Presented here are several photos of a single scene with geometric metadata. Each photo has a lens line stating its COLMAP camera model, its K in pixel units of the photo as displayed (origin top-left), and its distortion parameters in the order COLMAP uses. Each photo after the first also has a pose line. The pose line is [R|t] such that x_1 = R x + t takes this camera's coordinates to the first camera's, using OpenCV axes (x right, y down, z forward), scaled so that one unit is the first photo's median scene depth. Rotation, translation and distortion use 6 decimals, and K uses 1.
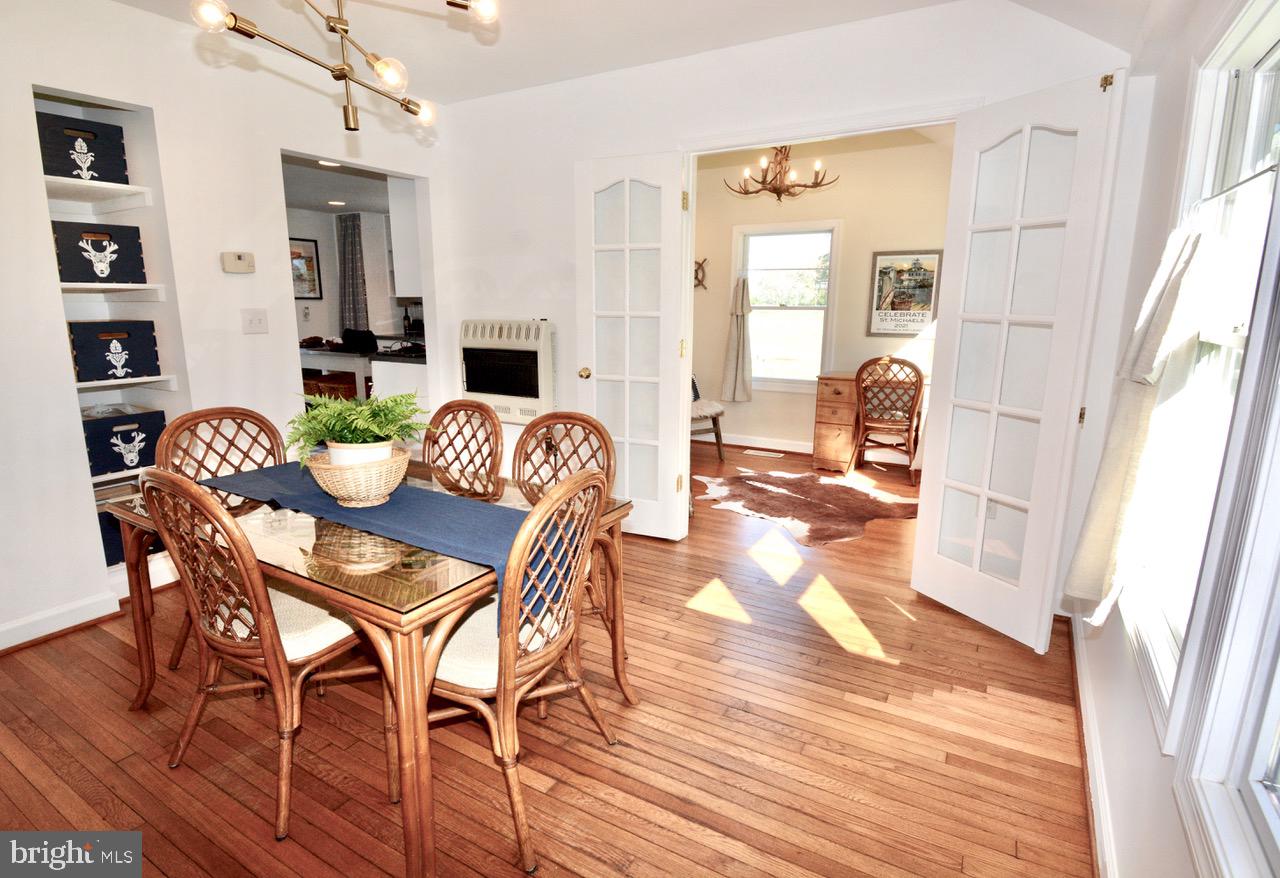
lens RADIAL K [[649.2, 0, 634.4], [0, 649.2, 442.6], [0, 0, 1]] dist [0.000659, -0.000384]
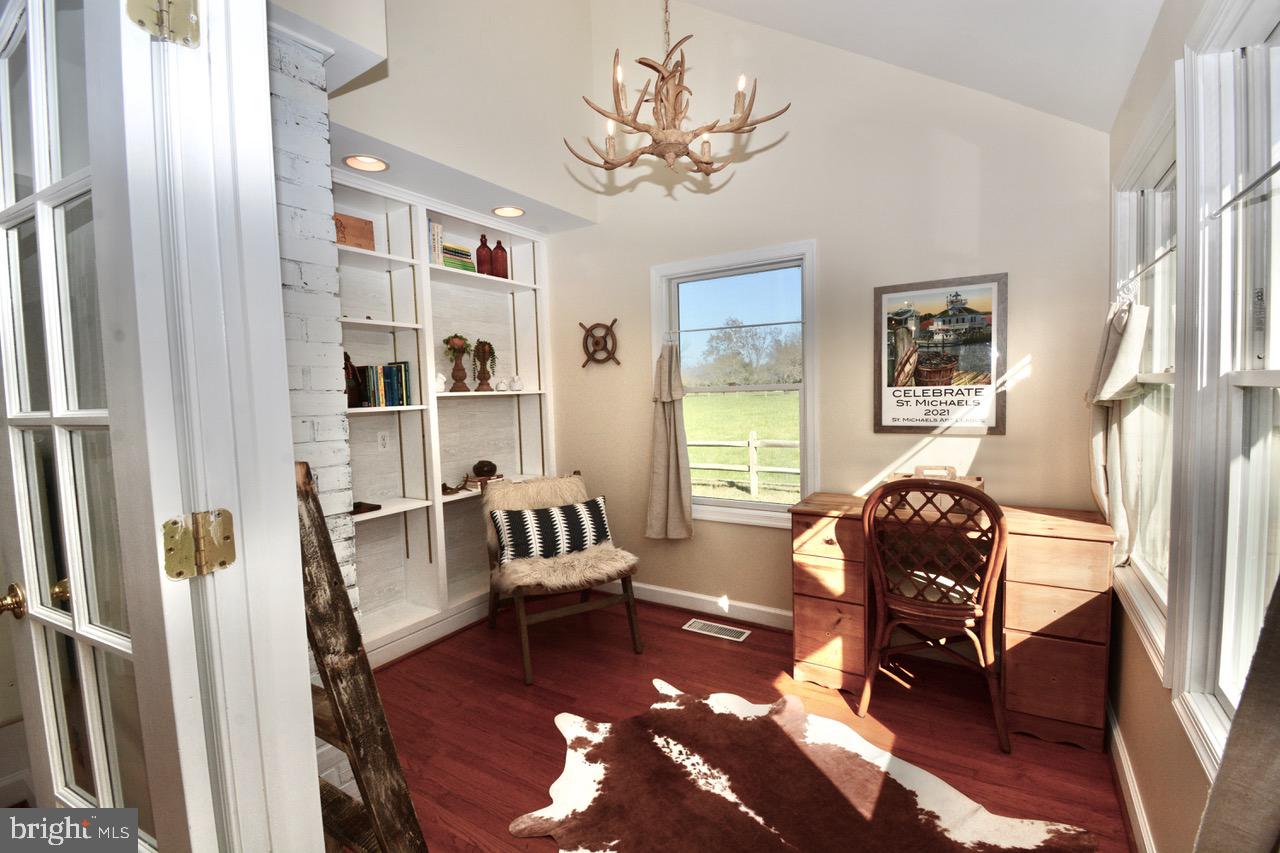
lens RADIAL K [[571.9, 0, 638.5], [0, 571.9, 425.1], [0, 0, 1]] dist [0.023392, -0.029093]
pose [[0.998786, -0.031377, -0.037977, 0.177314], [0.025308, 0.988226, -0.150892, -0.103357], [0.042265, 0.149747, 0.987821, 0.514446]]
